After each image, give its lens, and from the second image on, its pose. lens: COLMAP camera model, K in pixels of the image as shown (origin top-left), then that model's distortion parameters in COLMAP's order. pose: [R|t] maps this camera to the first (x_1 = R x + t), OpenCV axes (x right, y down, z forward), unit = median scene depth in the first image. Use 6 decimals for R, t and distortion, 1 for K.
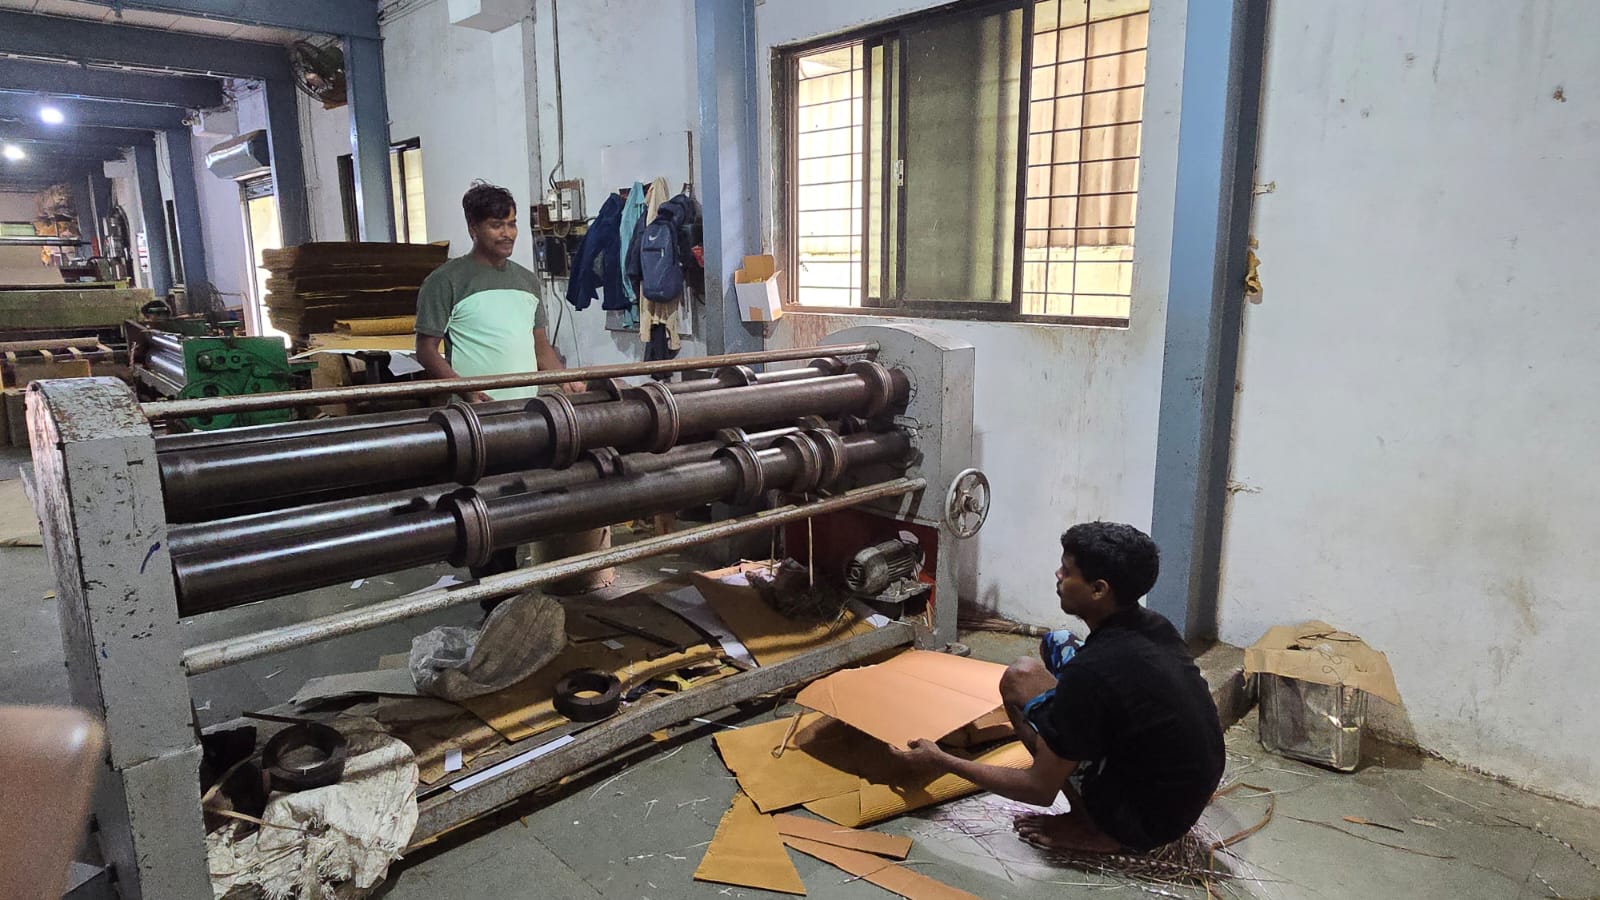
lens RADIAL K [[954.4, 0, 794.1], [0, 954.4, 443.4], [0, 0, 1]] dist [0.008765, -0.001539]
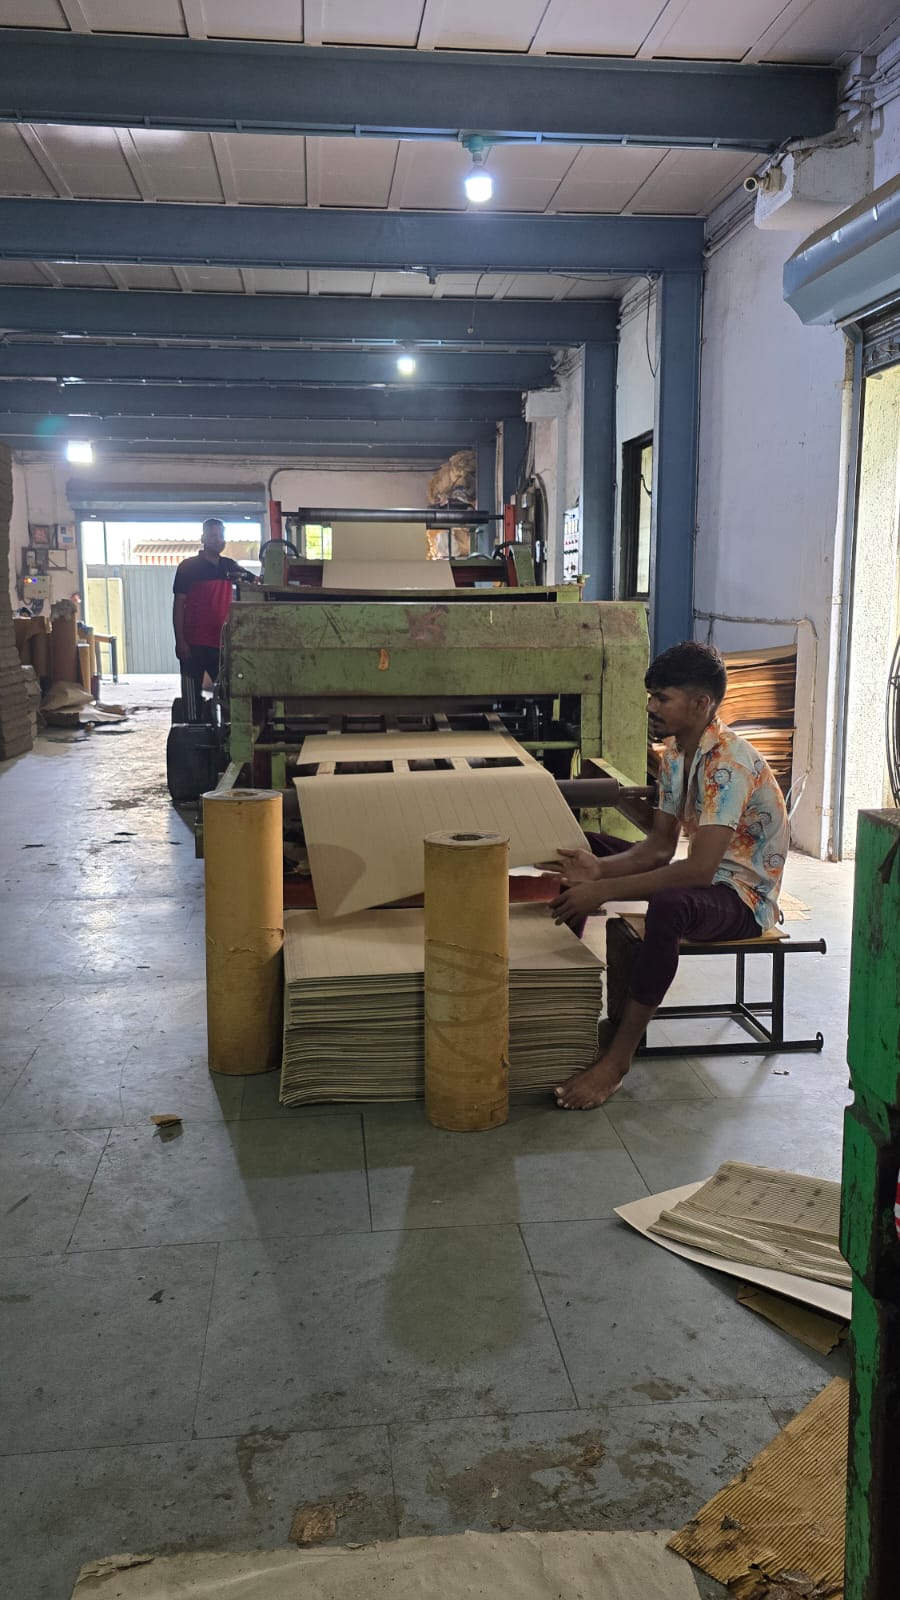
lens RADIAL K [[1258.9, 0, 452.4], [0, 1258.9, 797.8], [0, 0, 1]] dist [-0.005949, -0.002416]
pose [[0.804230, 0.103571, -0.585224, -0.302168], [-0.117902, 0.992931, 0.013701, -0.057878], [0.582506, 0.057981, 0.810756, 0.391274]]
